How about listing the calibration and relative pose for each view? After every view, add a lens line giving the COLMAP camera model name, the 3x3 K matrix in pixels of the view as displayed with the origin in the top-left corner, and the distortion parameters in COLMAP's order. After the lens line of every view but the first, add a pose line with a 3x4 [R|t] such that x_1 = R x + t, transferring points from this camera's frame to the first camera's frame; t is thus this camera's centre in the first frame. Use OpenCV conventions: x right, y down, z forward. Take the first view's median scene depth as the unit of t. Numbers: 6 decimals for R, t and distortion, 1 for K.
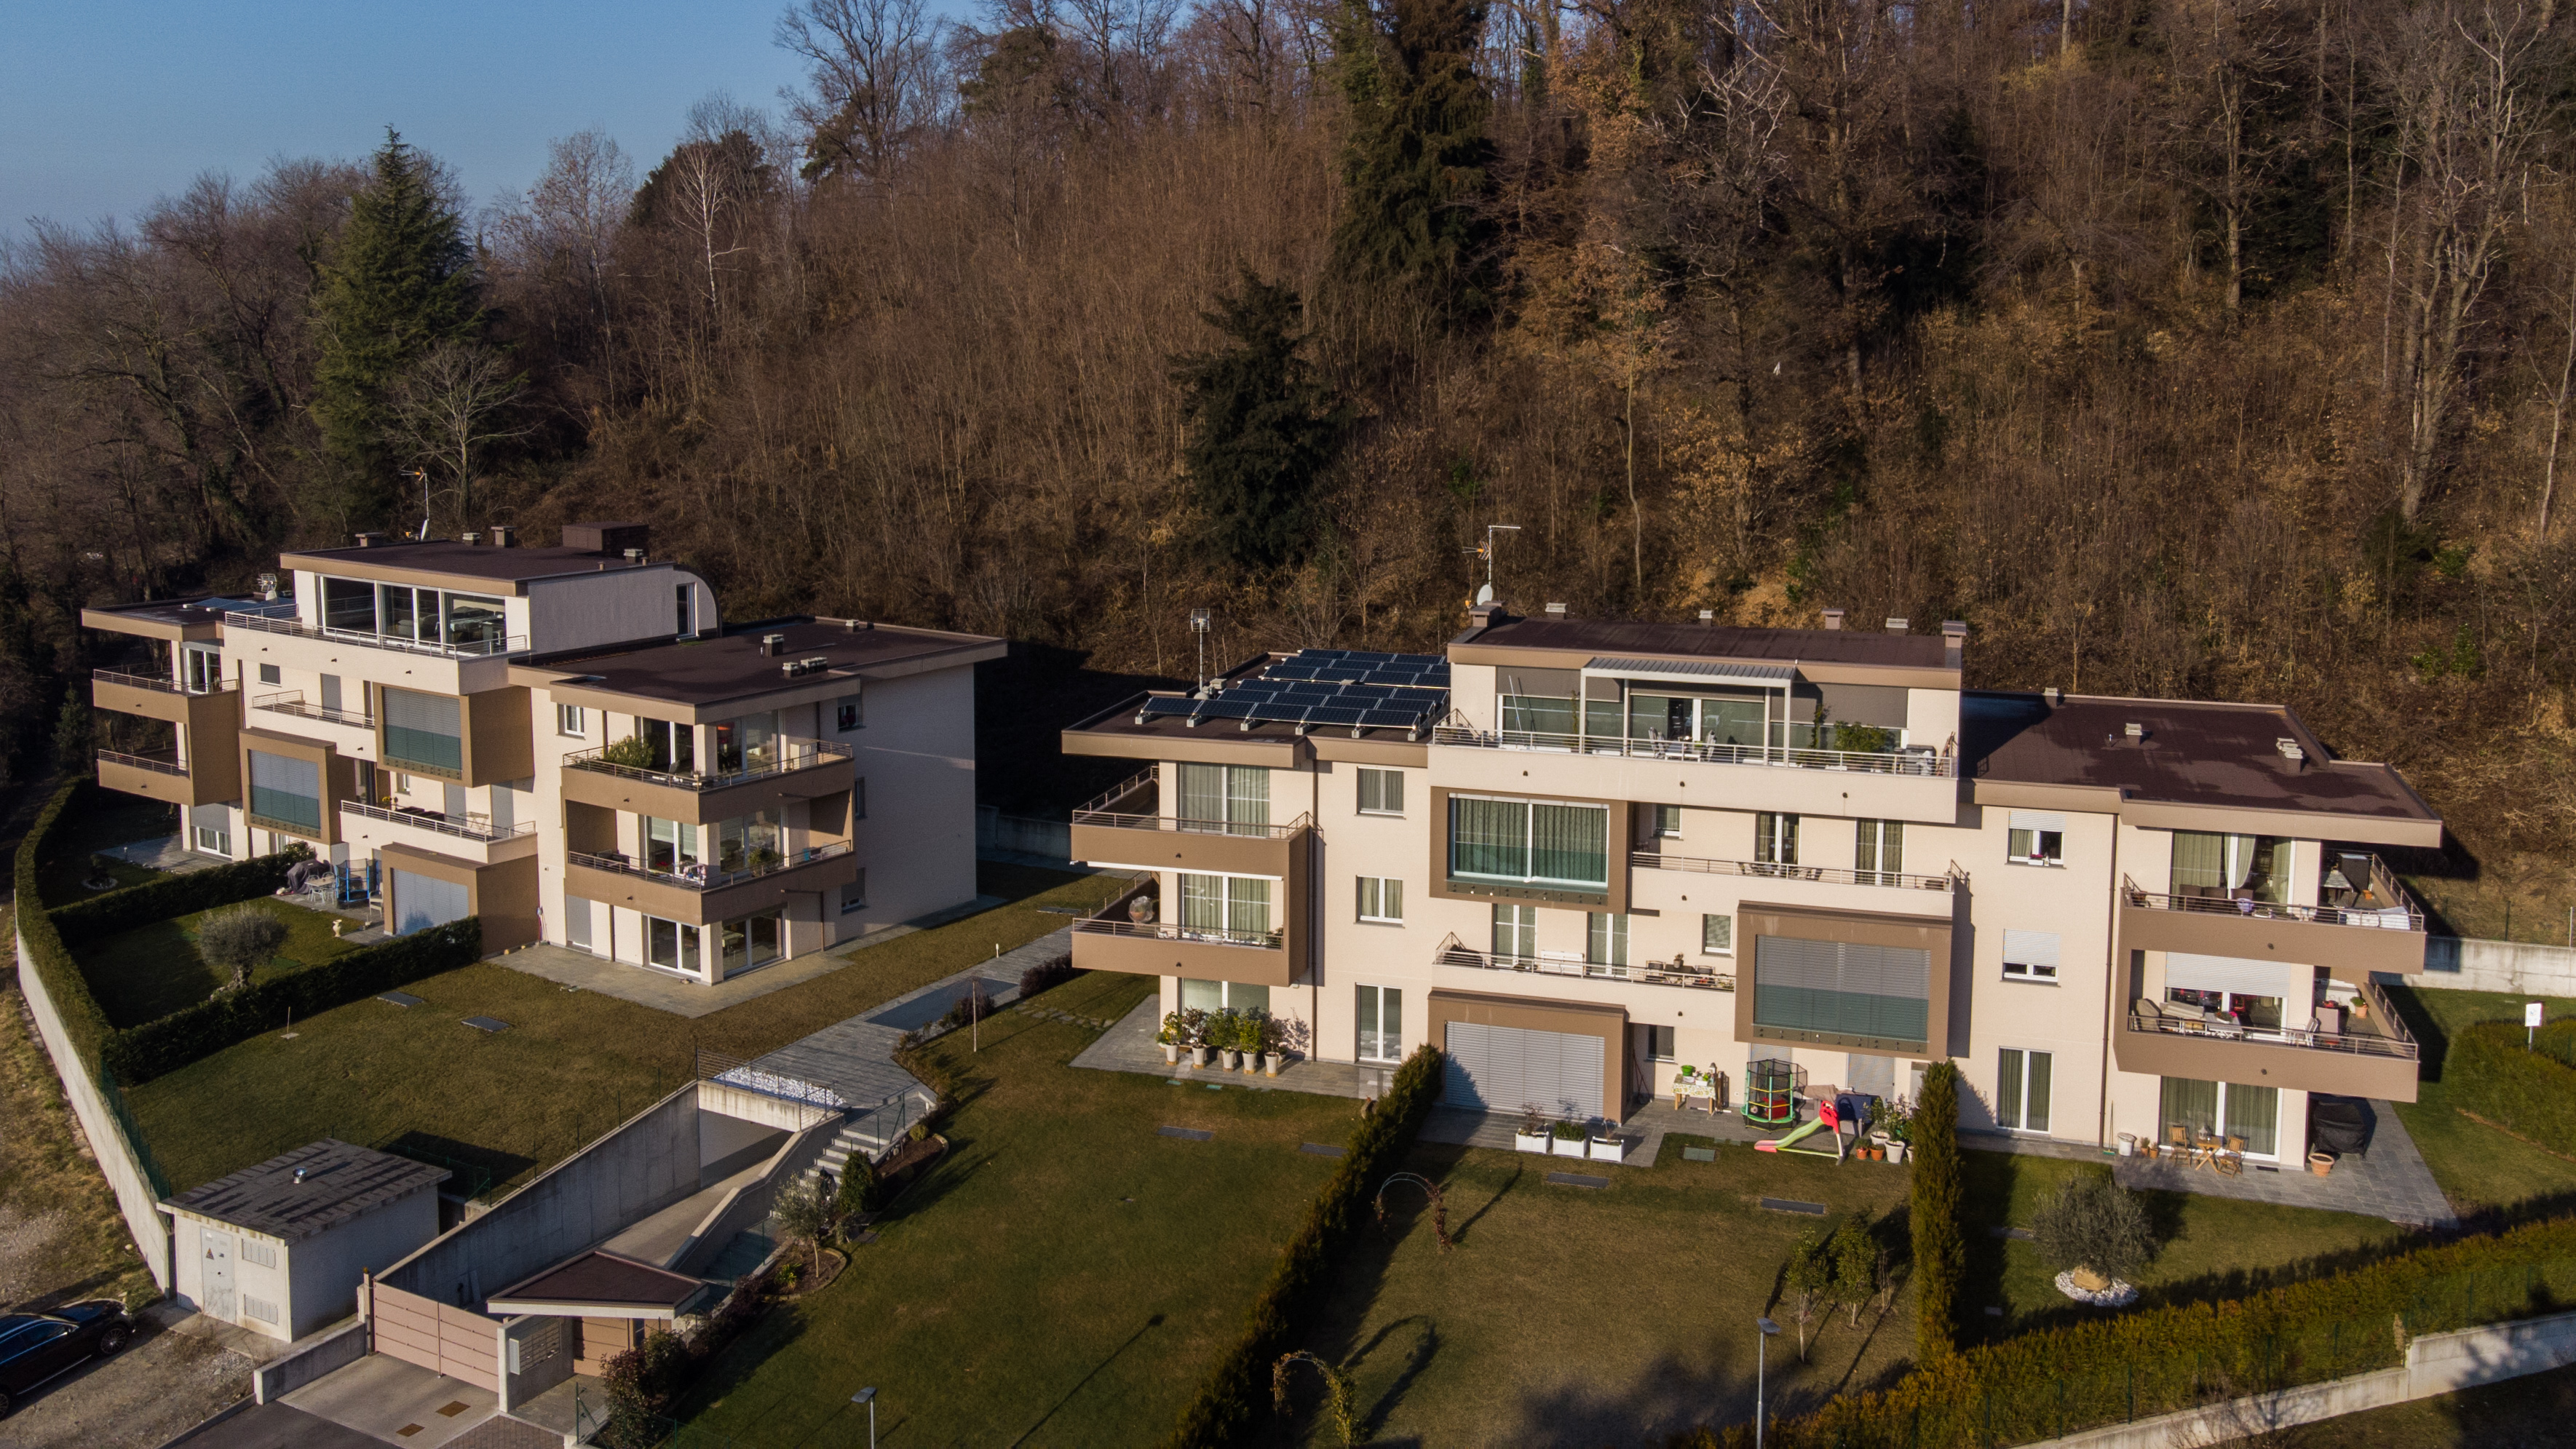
lens RADIAL K [[2188.0, 0, 1296.3], [0, 2188.0, 587.0], [0, 0, 1]] dist [0.059026, -0.002044]
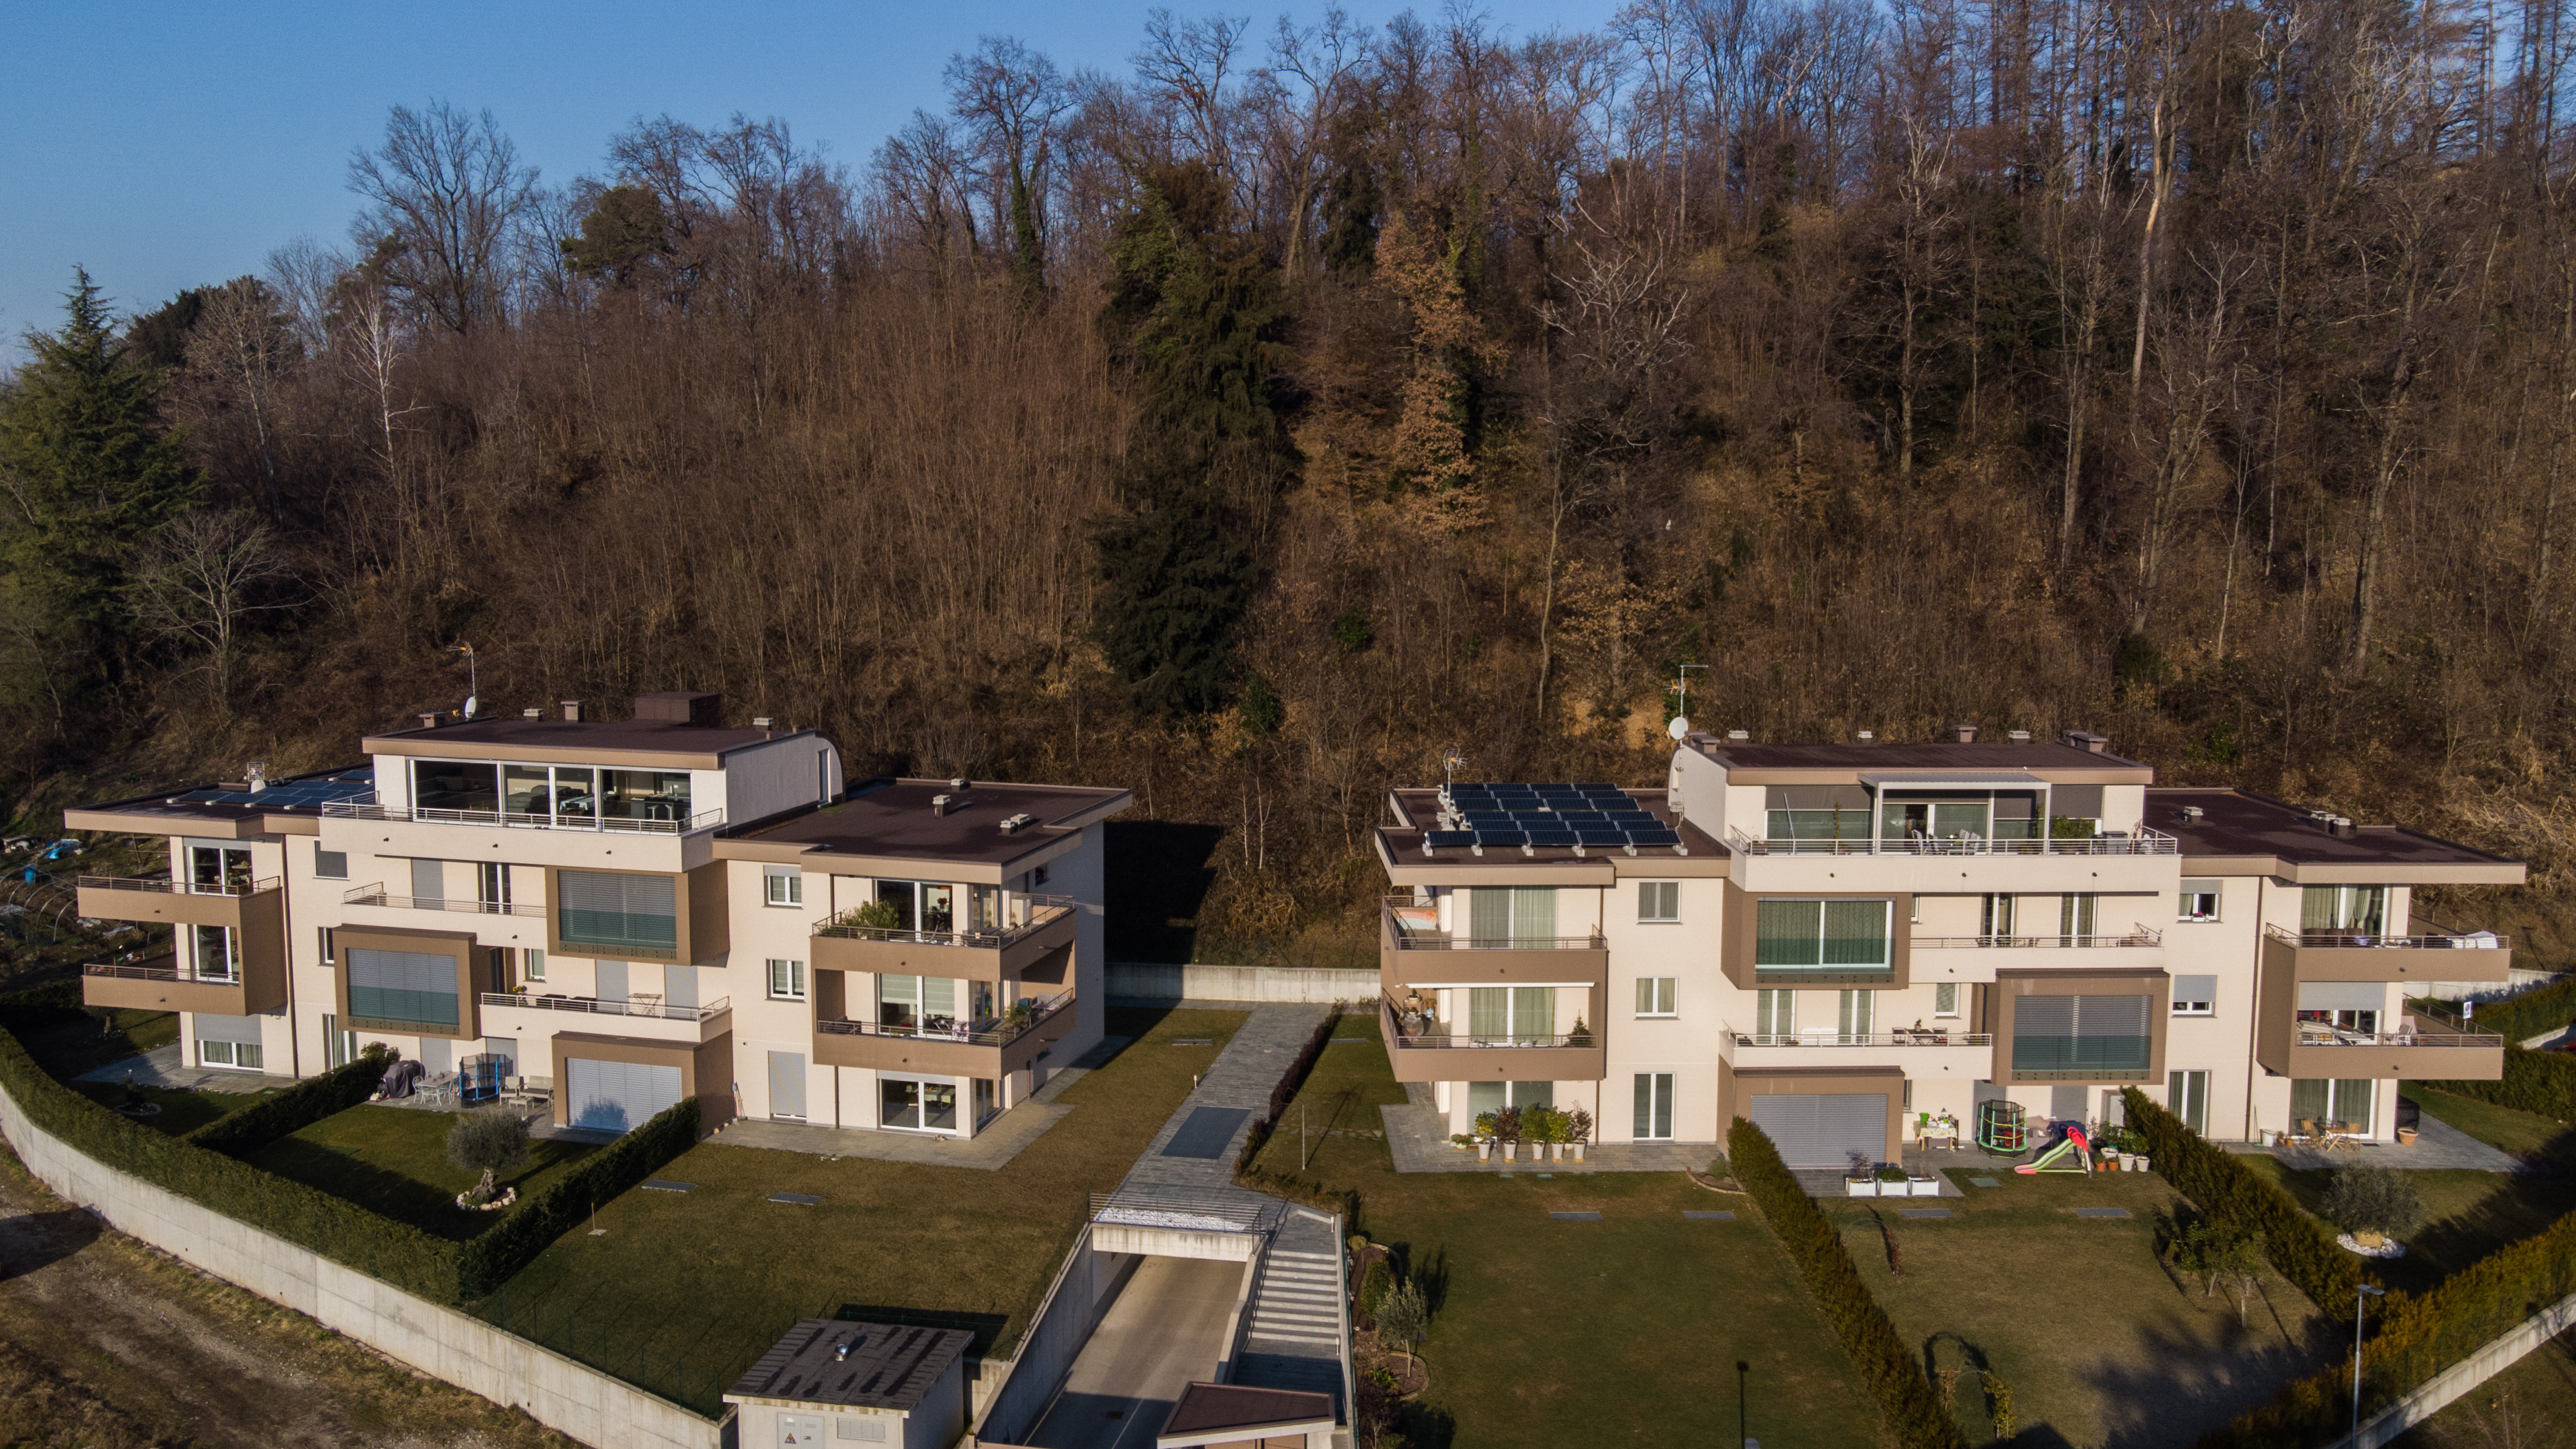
lens RADIAL K [[2083.4, 0, 1288.0], [0, 2083.4, 724.5], [0, 0, 1]] dist [0.015305, 0.121552]
pose [[0.943847, -0.039859, 0.327971, -0.510293], [0.040956, 0.999155, 0.003566, -0.010296], [-0.327836, 0.010066, 0.944681, 0.041182]]
